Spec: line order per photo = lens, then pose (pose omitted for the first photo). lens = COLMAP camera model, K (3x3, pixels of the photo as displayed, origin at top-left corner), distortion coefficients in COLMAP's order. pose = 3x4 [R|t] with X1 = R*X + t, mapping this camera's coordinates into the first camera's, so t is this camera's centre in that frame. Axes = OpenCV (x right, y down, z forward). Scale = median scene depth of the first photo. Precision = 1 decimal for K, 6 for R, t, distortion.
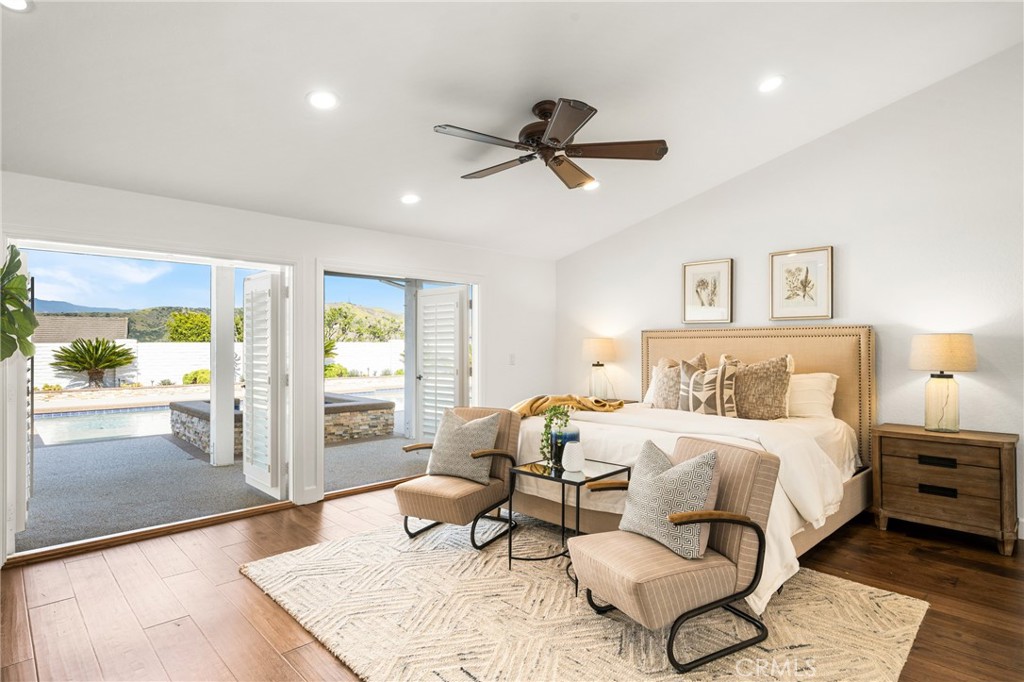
lens RADIAL K [[549.8, 0, 512.0], [0, 549.8, 341.0], [0, 0, 1]] dist [0.000916, 0.000037]
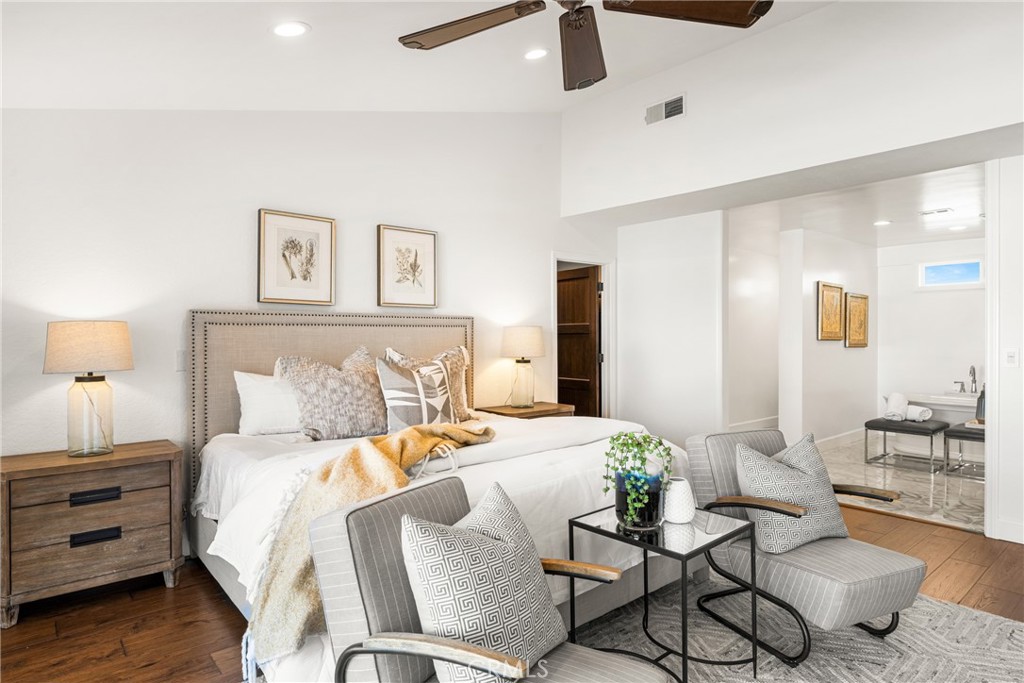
lens RADIAL K [[583.9, 0, 512.0], [0, 583.9, 341.5], [0, 0, 1]] dist [0.000620, -0.000038]
pose [[0.049991, -0.001532, 0.998748, -0.402692], [0.003812, 0.999992, 0.001343, 0.015063], [-0.998742, 0.003740, 0.049997, 0.792162]]
